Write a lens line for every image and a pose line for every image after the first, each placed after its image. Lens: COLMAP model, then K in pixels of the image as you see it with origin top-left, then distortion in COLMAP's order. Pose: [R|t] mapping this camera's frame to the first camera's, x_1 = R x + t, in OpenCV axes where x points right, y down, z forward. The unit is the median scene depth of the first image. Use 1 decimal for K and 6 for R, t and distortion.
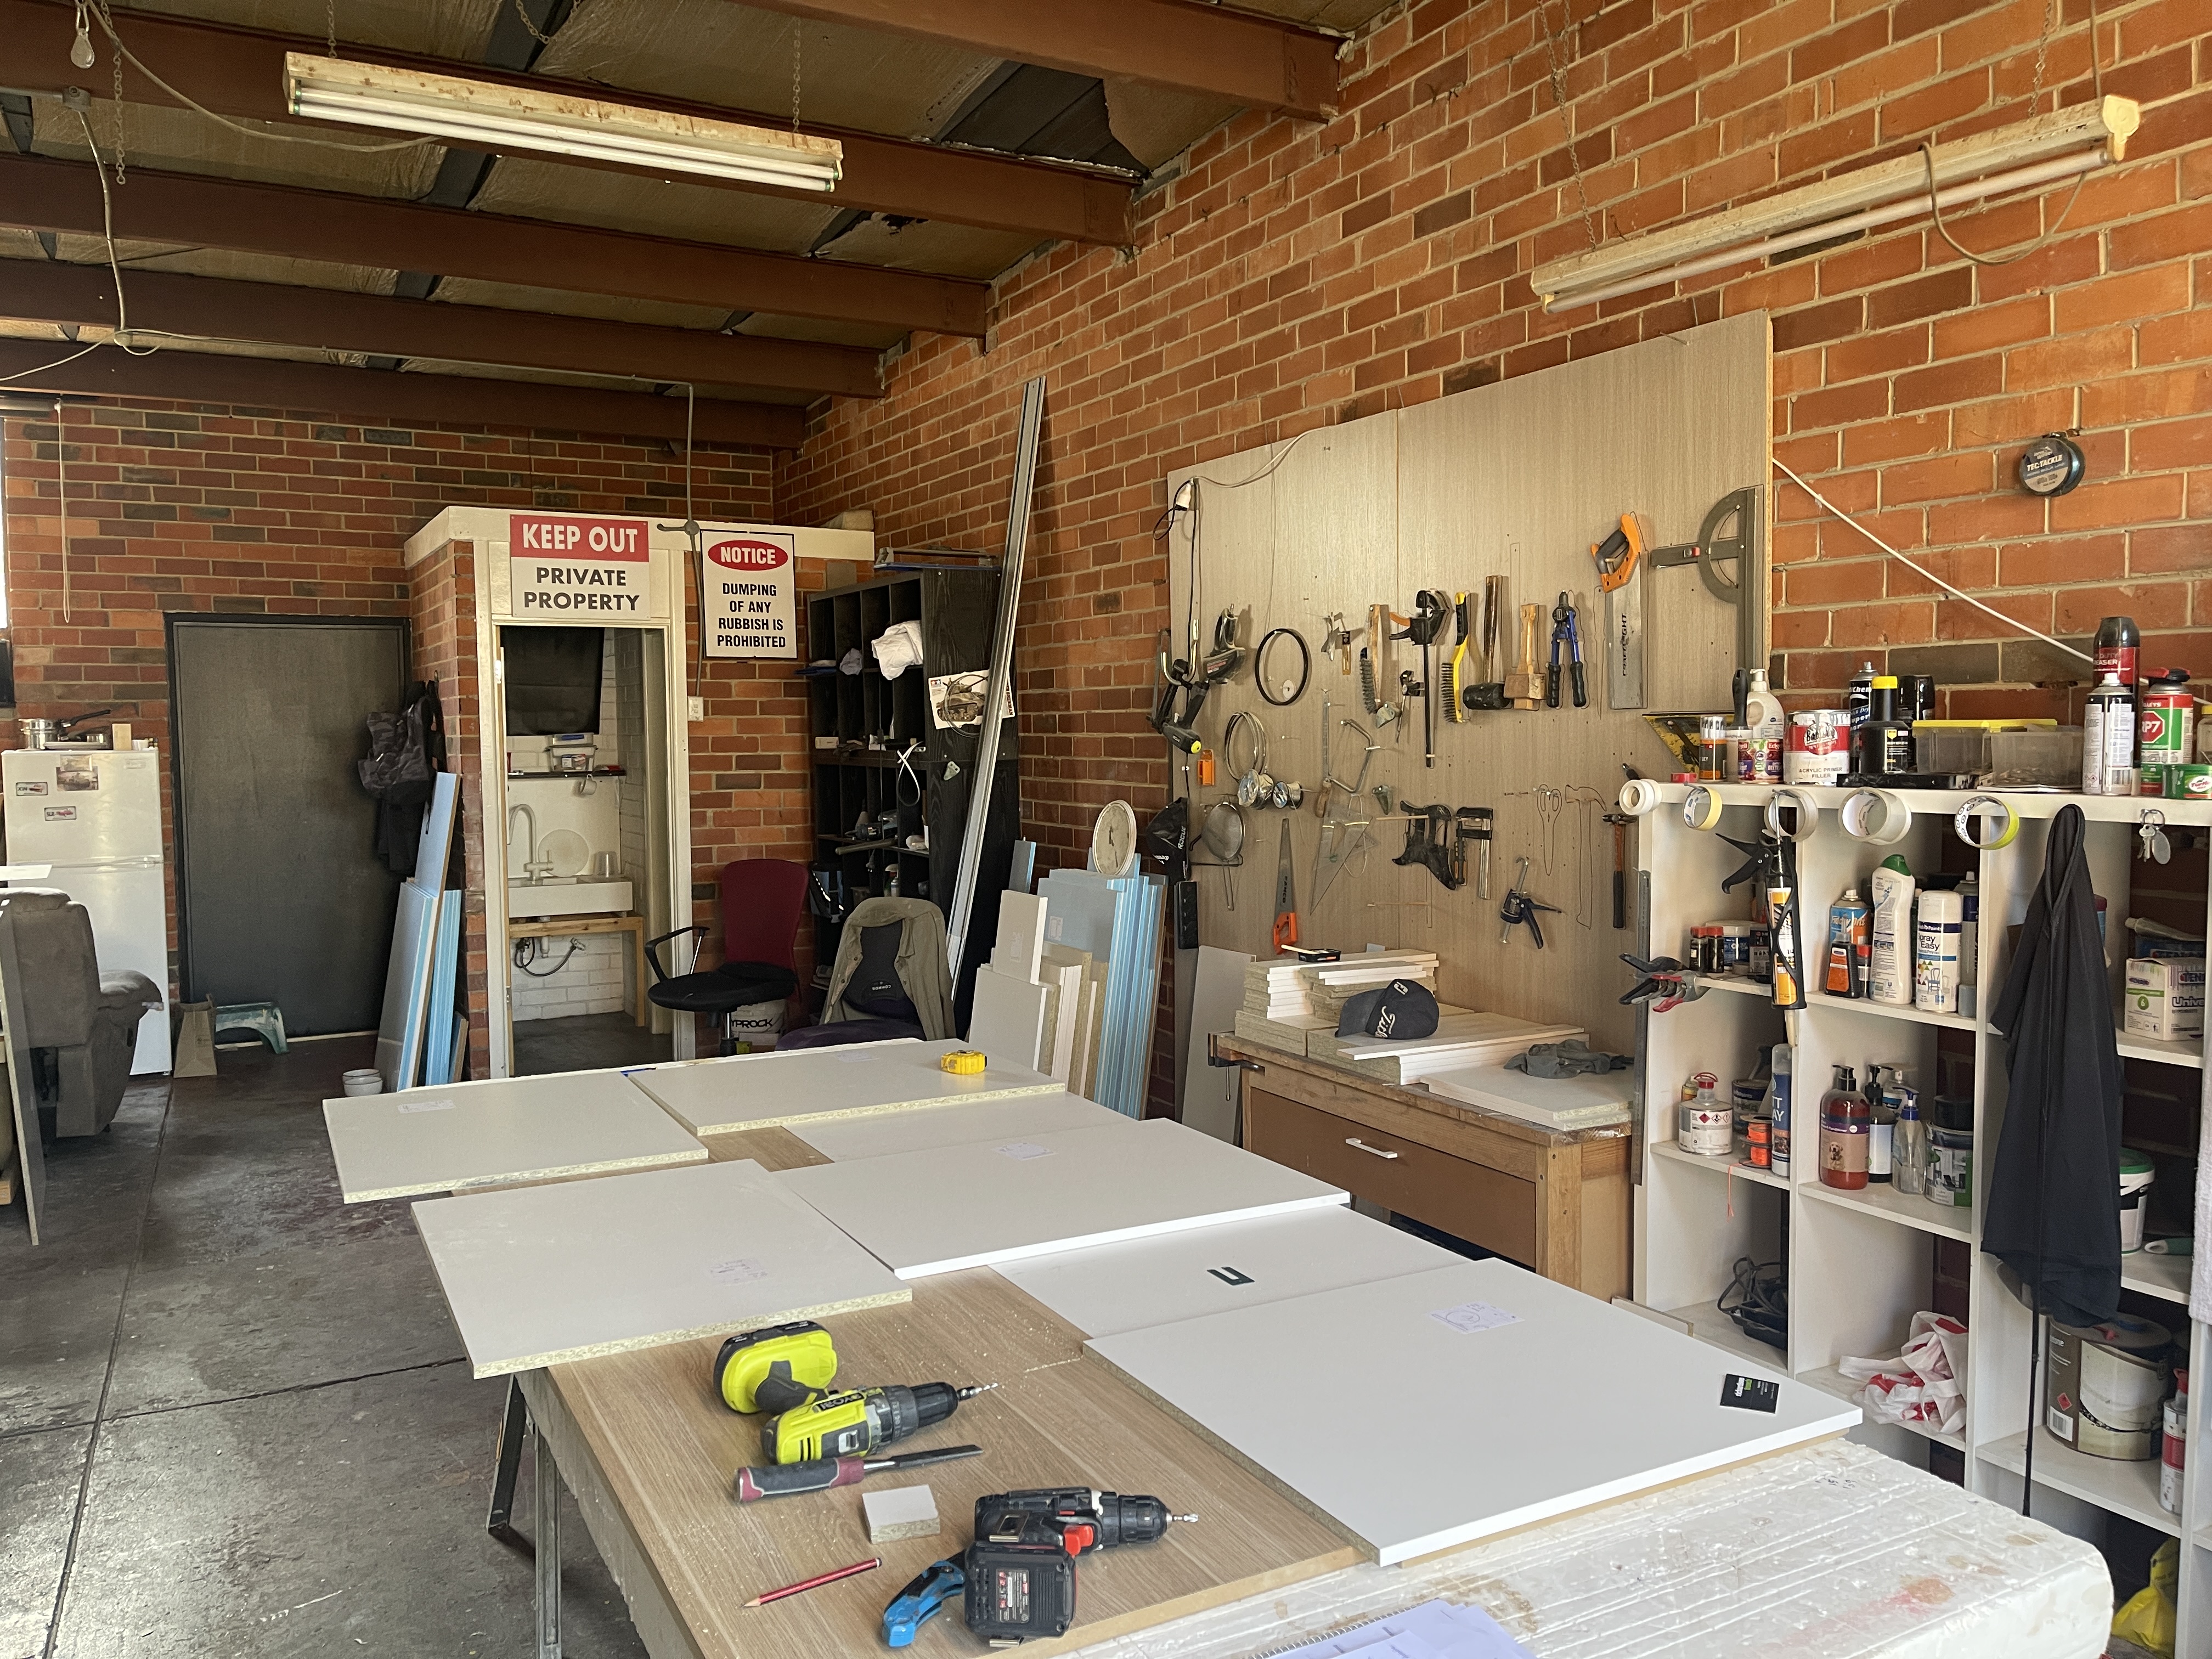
lens RADIAL K [[1663.7, 0, 1104.8], [0, 1663.7, 819.6], [0, 0, 1]] dist [0.058651, -0.074283]
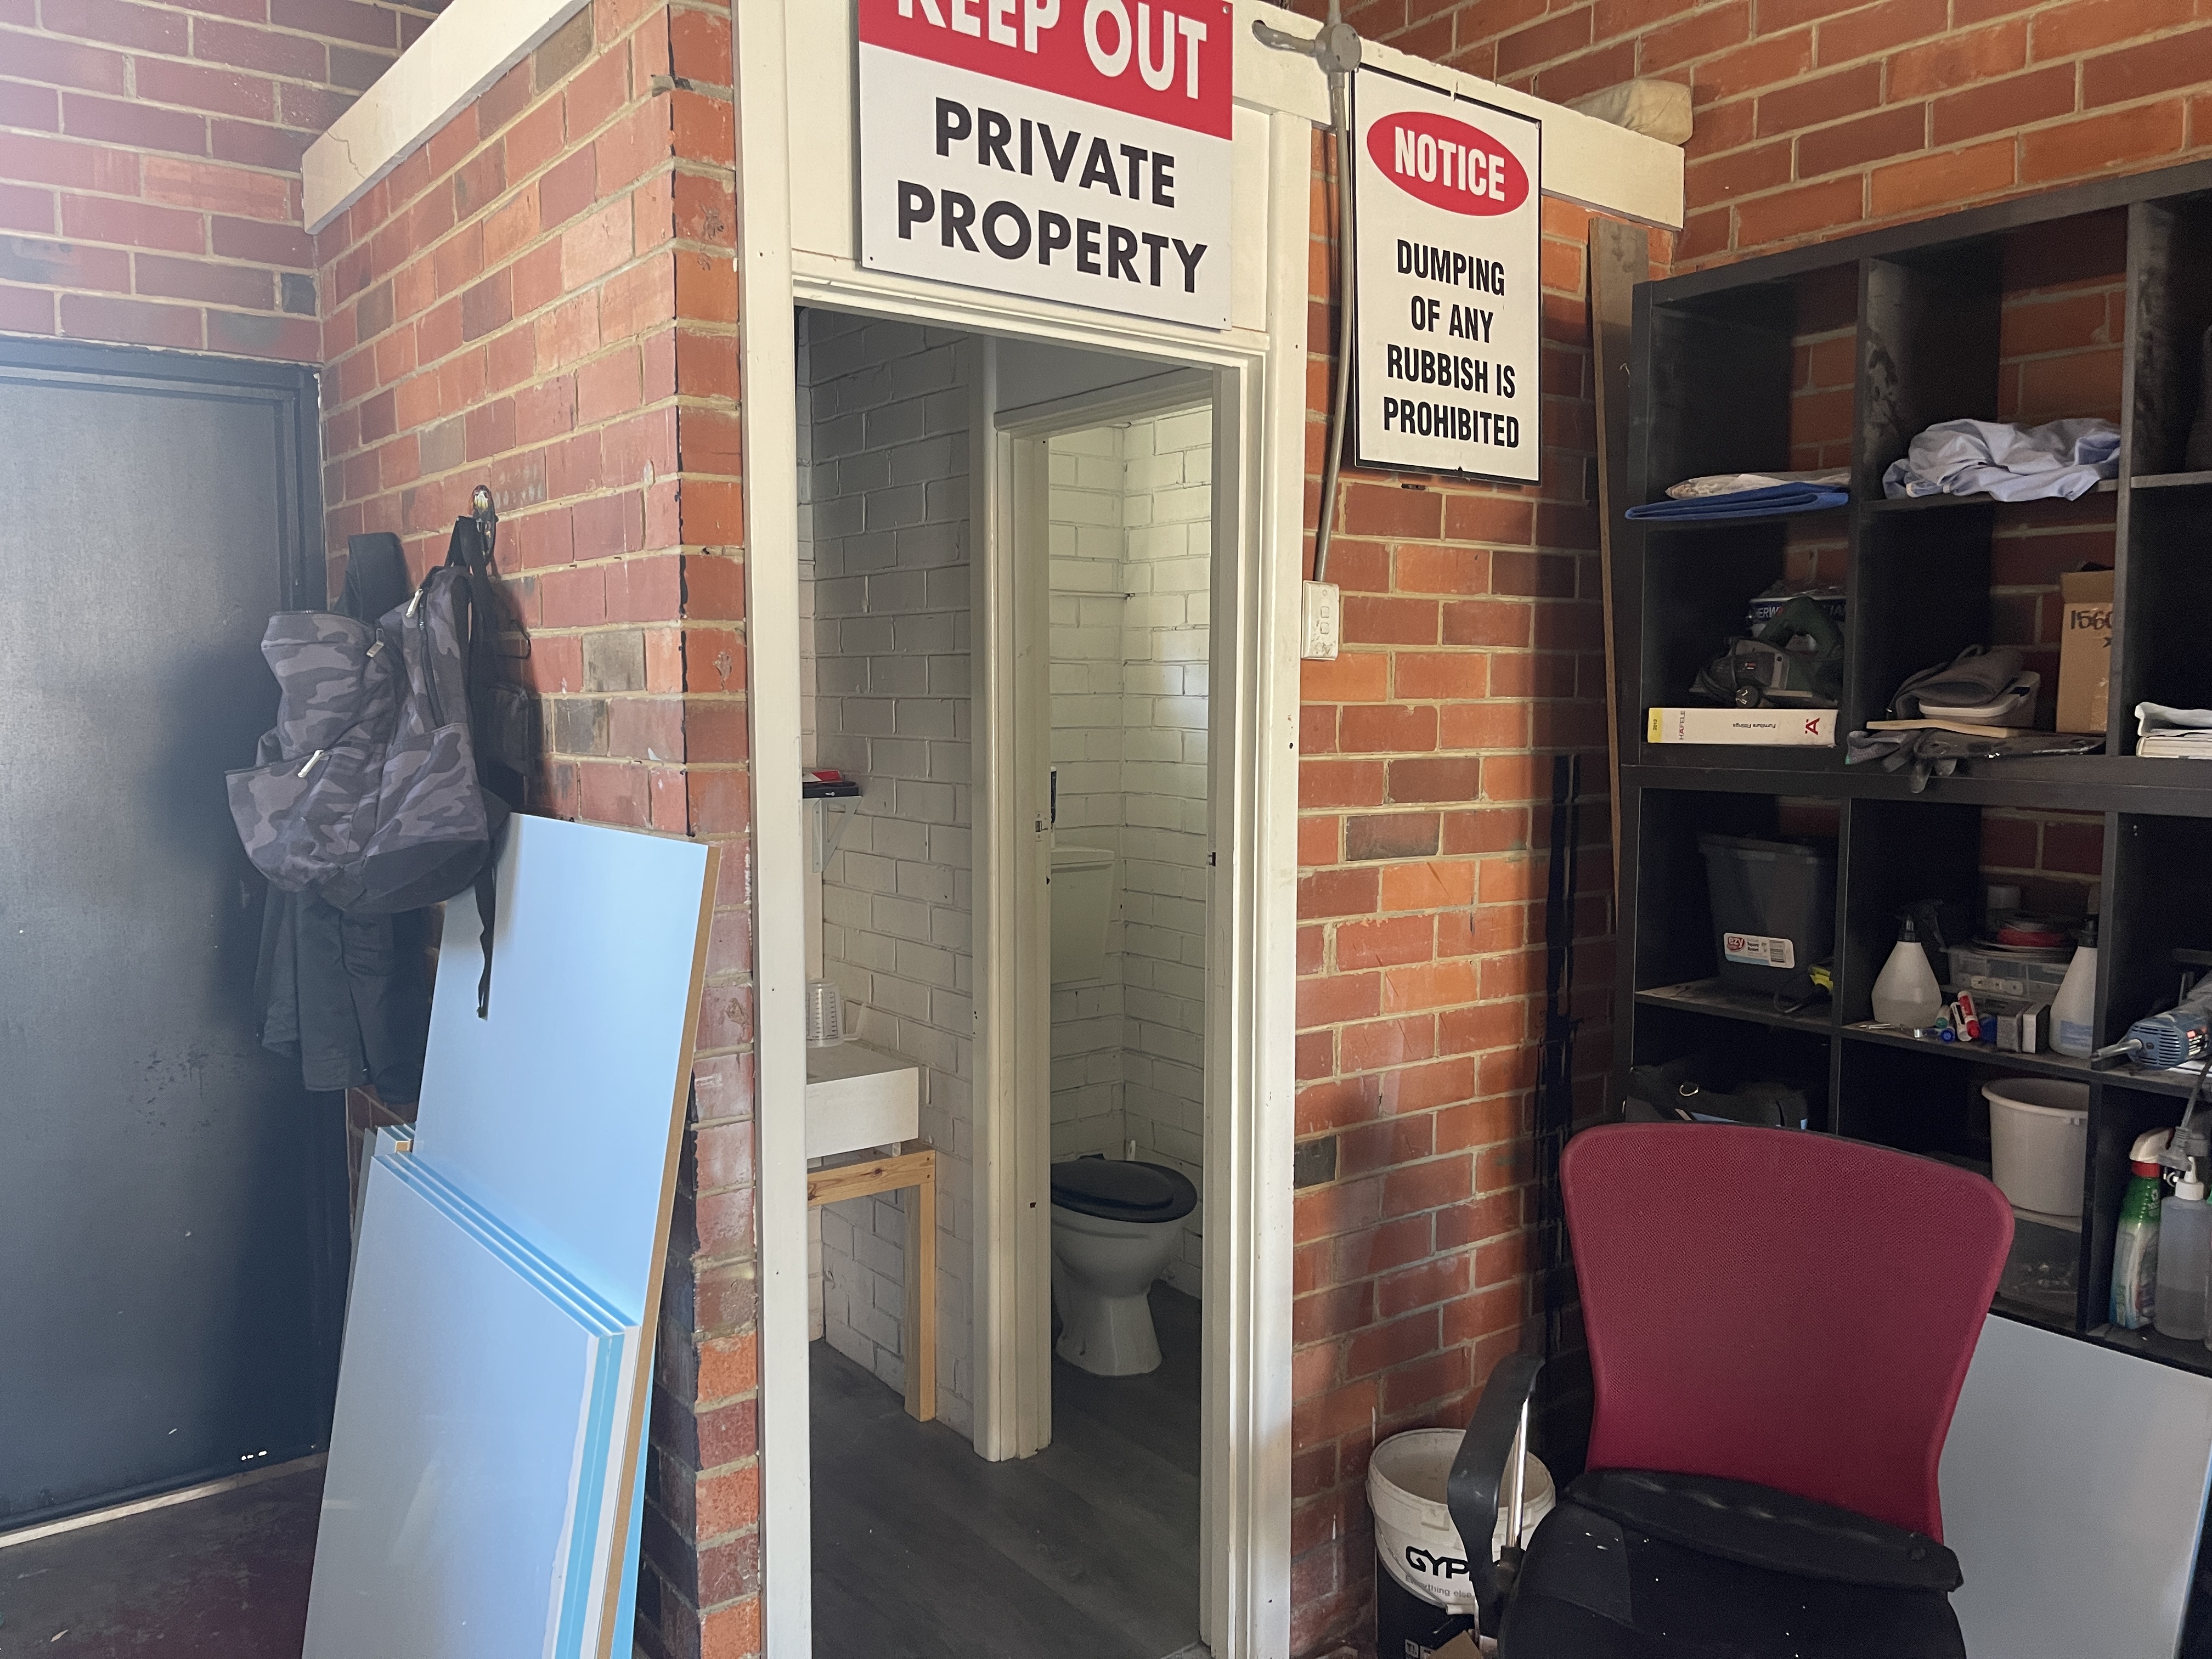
lens RADIAL K [[1681.3, 0, 1106.7], [0, 1681.3, 838.9], [0, 0, 1]] dist [0.028957, 0.000226]
pose [[0.987738, -0.002312, 0.156106, -0.342430], [-0.002706, 0.999486, 0.031929, -0.034085], [-0.156100, -0.031960, 0.987224, 0.685329]]
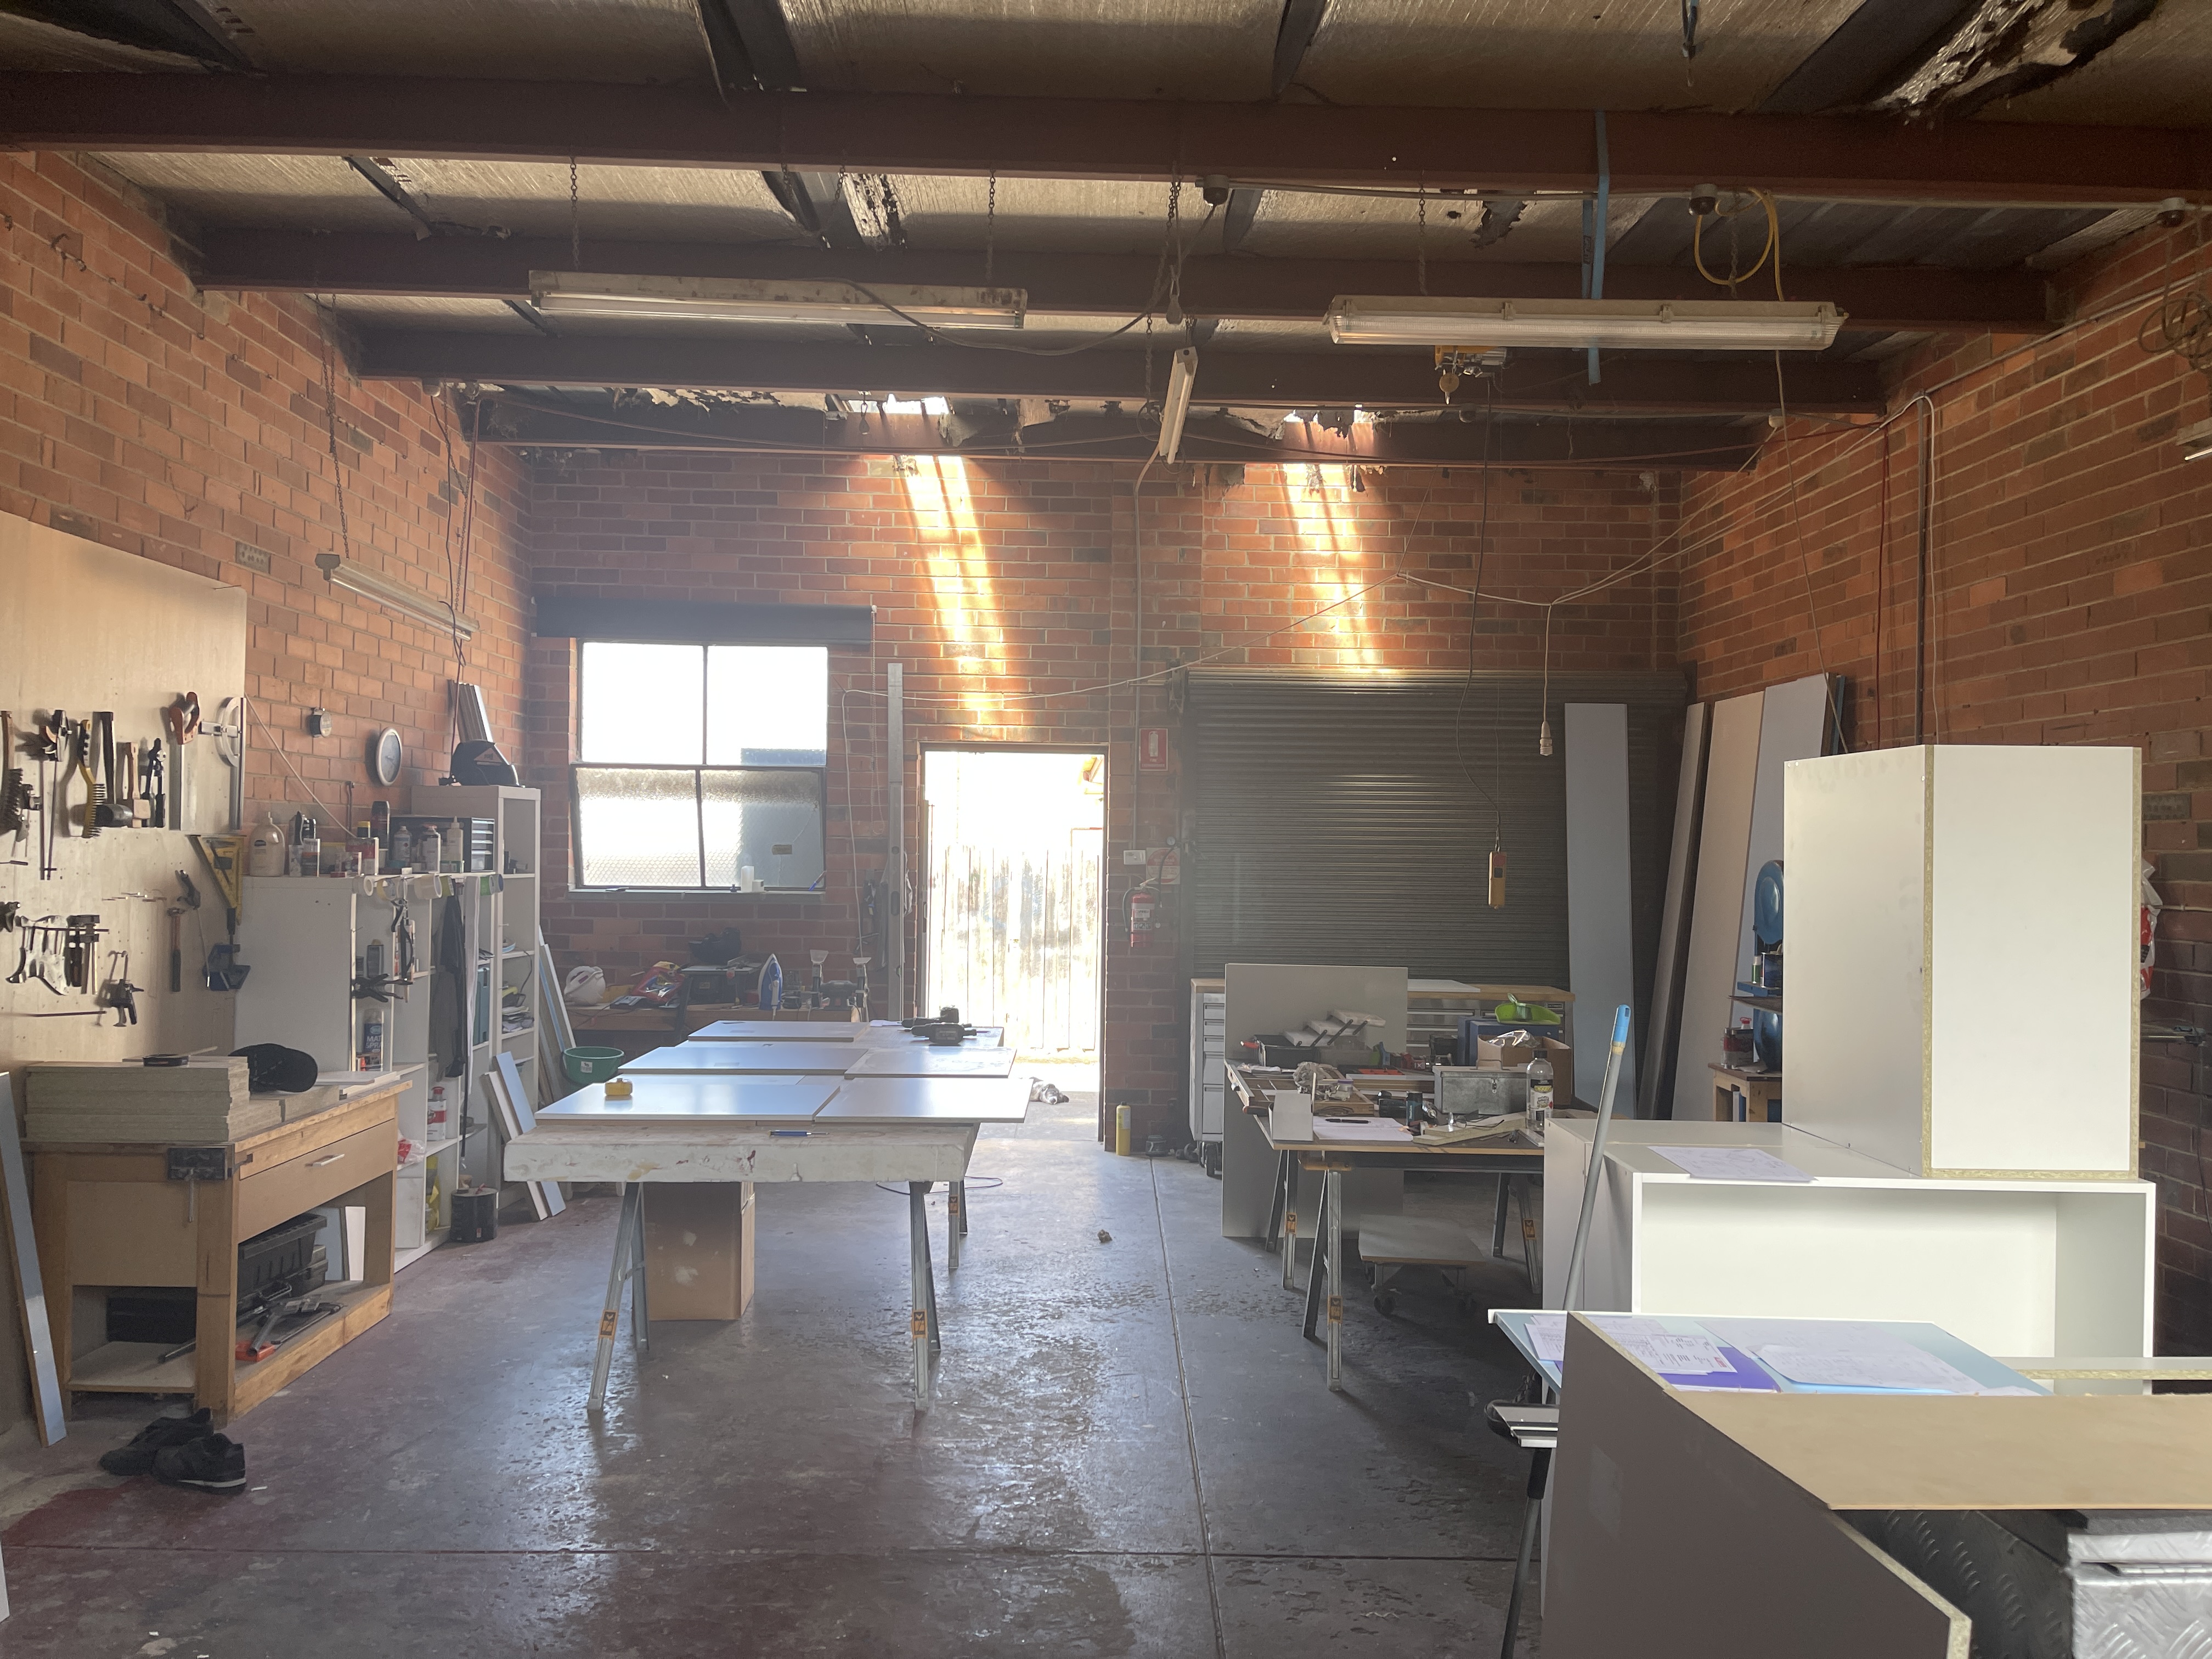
lens RADIAL K [[1663.7, 0, 1104.8], [0, 1663.7, 819.6], [0, 0, 1]] dist [0.058651, -0.074283]
pose [[-0.896333, 0.003575, 0.443367, -0.514562], [0.017484, 0.999475, 0.027286, -0.052210], [-0.443037, 0.032210, -0.895925, 0.993862]]
